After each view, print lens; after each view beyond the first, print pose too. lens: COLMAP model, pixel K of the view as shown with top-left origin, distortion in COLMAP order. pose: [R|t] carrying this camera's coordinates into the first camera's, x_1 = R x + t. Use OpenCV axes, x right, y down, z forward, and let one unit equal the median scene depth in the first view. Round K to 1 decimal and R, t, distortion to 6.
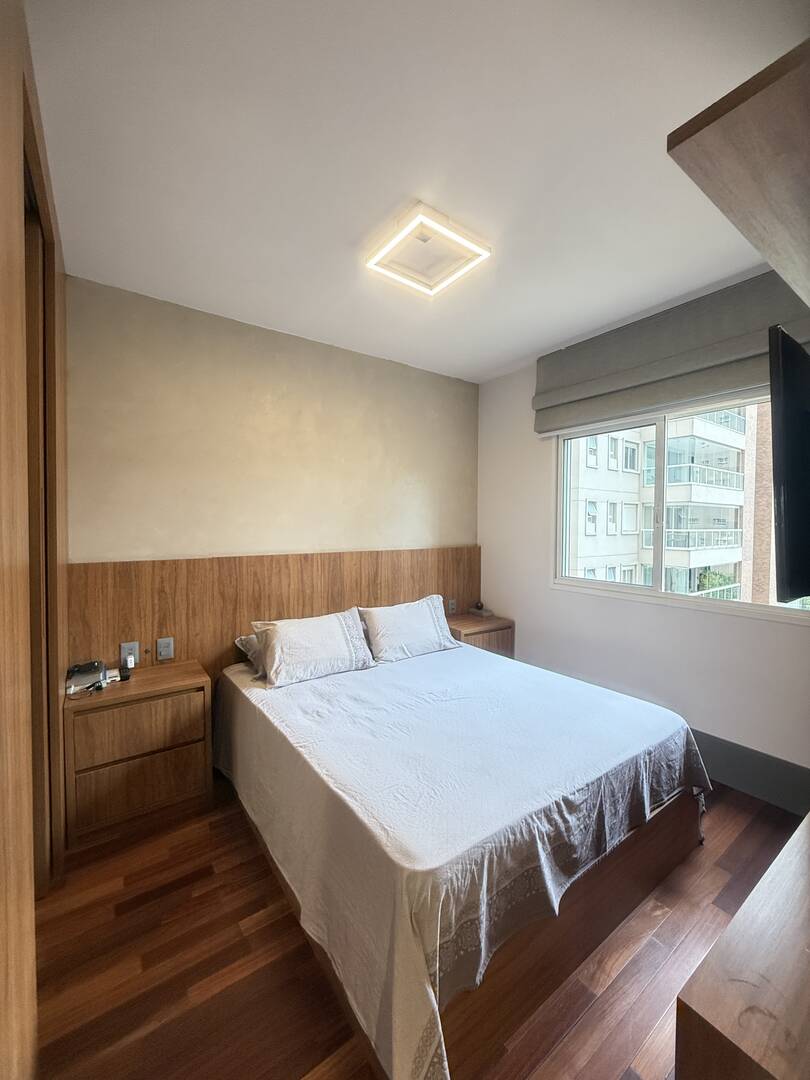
lens RADIAL K [[431.0, 0, 406.1], [0, 431.0, 536.7], [0, 0, 1]] dist [0.000185, -0.000393]
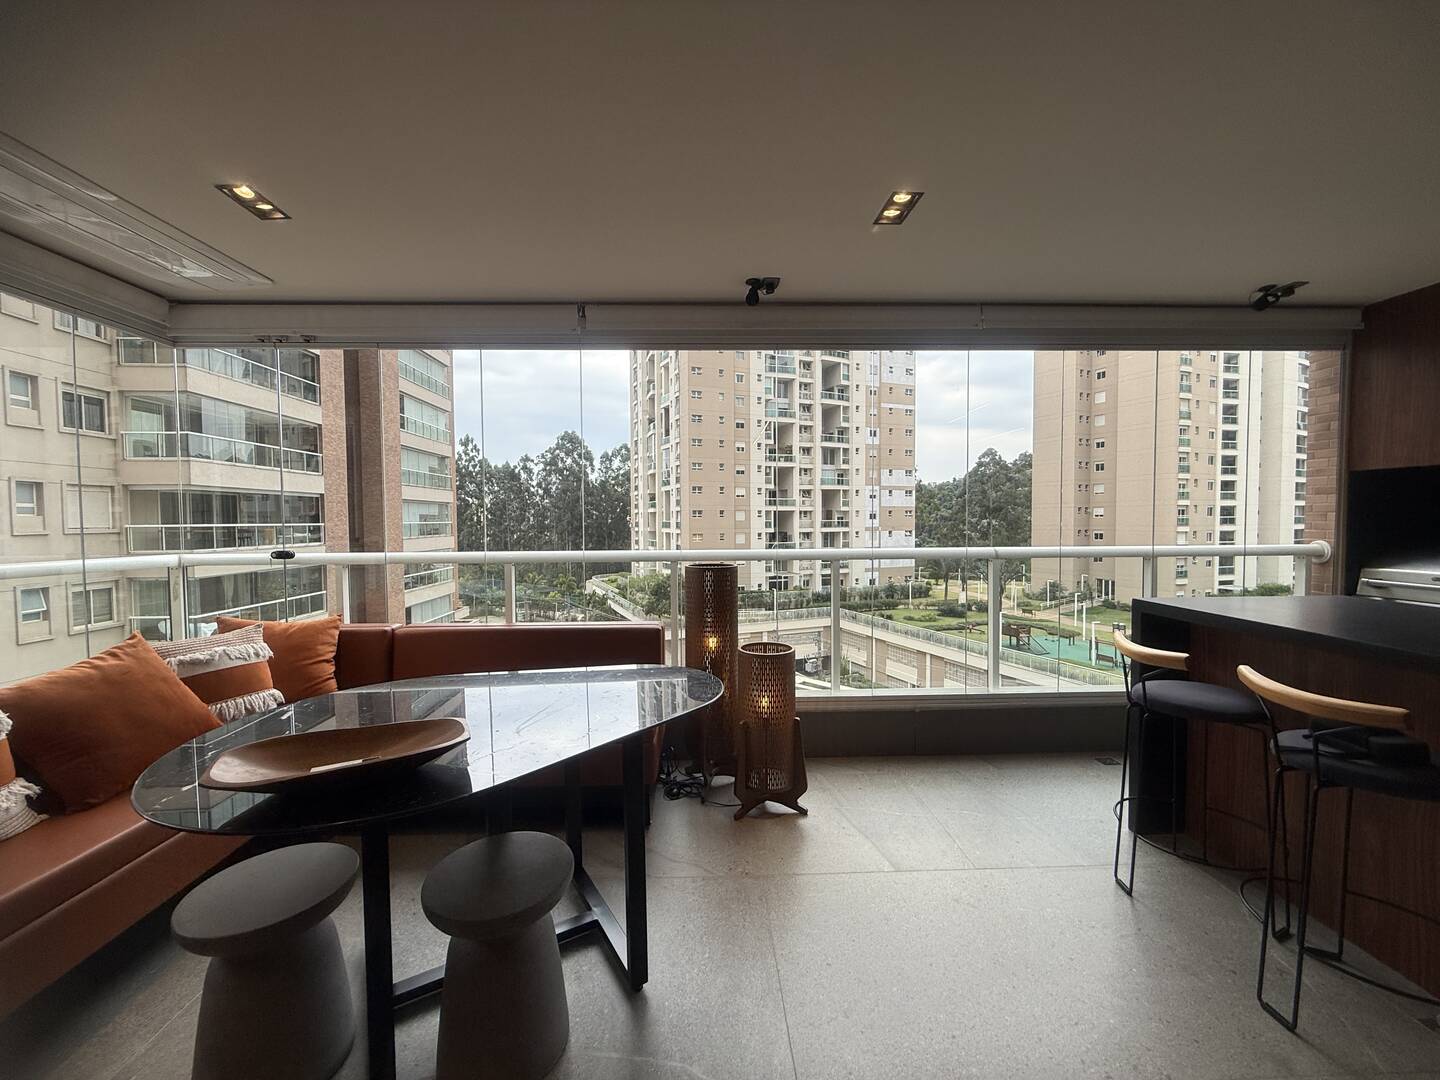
lens RADIAL K [[572.7, 0, 717.1], [0, 572.7, 540.6], [0, 0, 1]] dist [-0.002154, 0.000218]
pose [[0.558164, -0.038785, 0.828823, 4.814886], [0.032627, 0.999160, 0.024784, 0.198975], [-0.829089, 0.013209, 0.558961, -3.330599]]
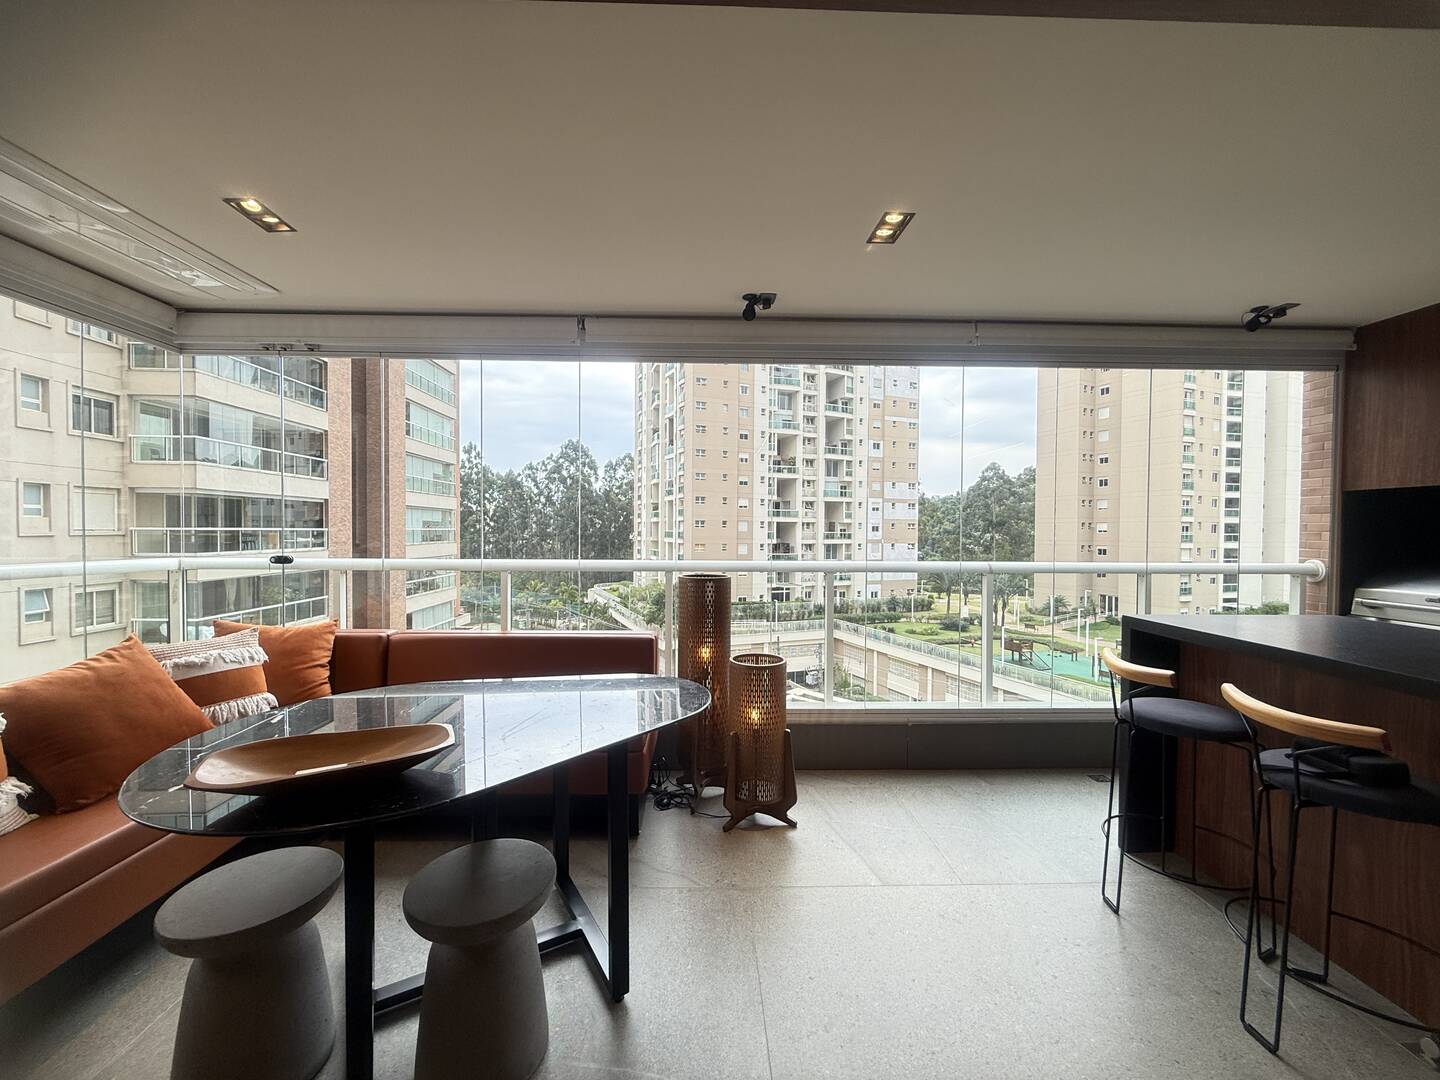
lens RADIAL K [[572.7, 0, 717.1], [0, 572.7, 540.6], [0, 0, 1]] dist [-0.002154, 0.000218]
pose [[0.562361, -0.016185, 0.826733, 4.819009], [0.018919, 0.999799, 0.006704, 0.197057], [-0.826675, 0.011870, 0.562554, -3.361814]]
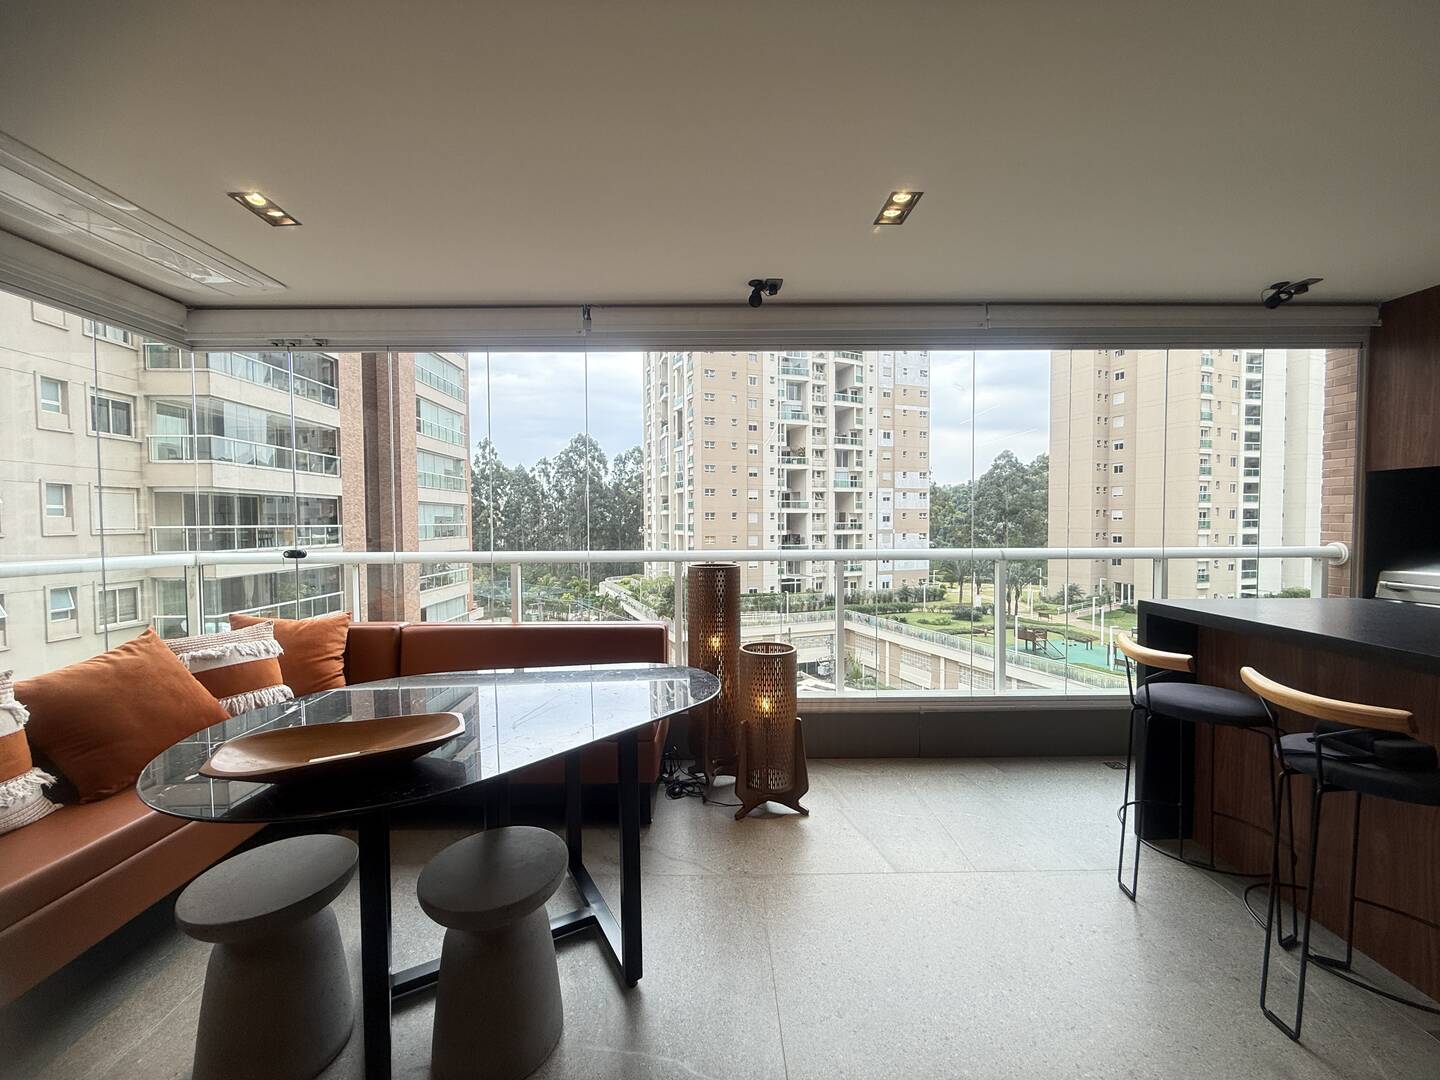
lens RADIAL K [[572.7, 0, 717.1], [0, 572.7, 540.6], [0, 0, 1]] dist [-0.002154, 0.000218]
pose [[0.576828, -0.034194, 0.816150, 4.827813], [0.031127, 0.999318, 0.019869, 0.206799], [-0.816273, 0.013943, 0.577498, -3.361493]]
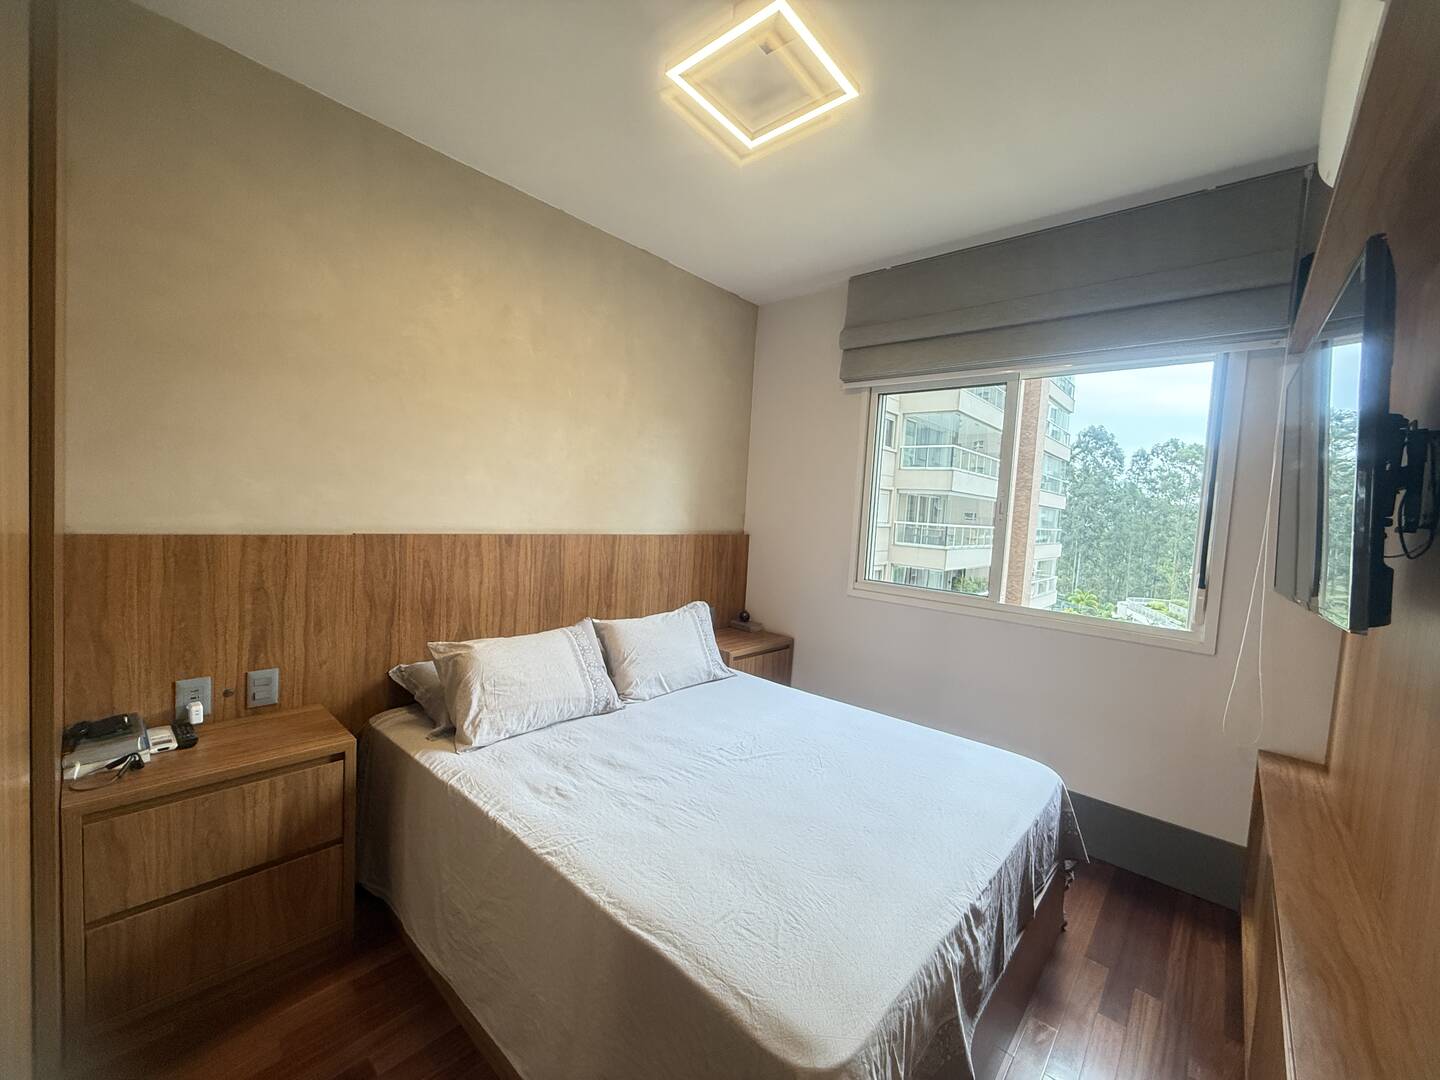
lens RADIAL K [[576.5, 0, 720.0], [0, 576.5, 540.0], [0, 0, 1]] dist [0.000651, 0.000180]
pose [[0.975369, 0.040124, 0.216899, -0.141220], [-0.047840, 0.998391, 0.030438, 0.008723], [-0.215328, -0.040065, 0.975719, 0.123276]]
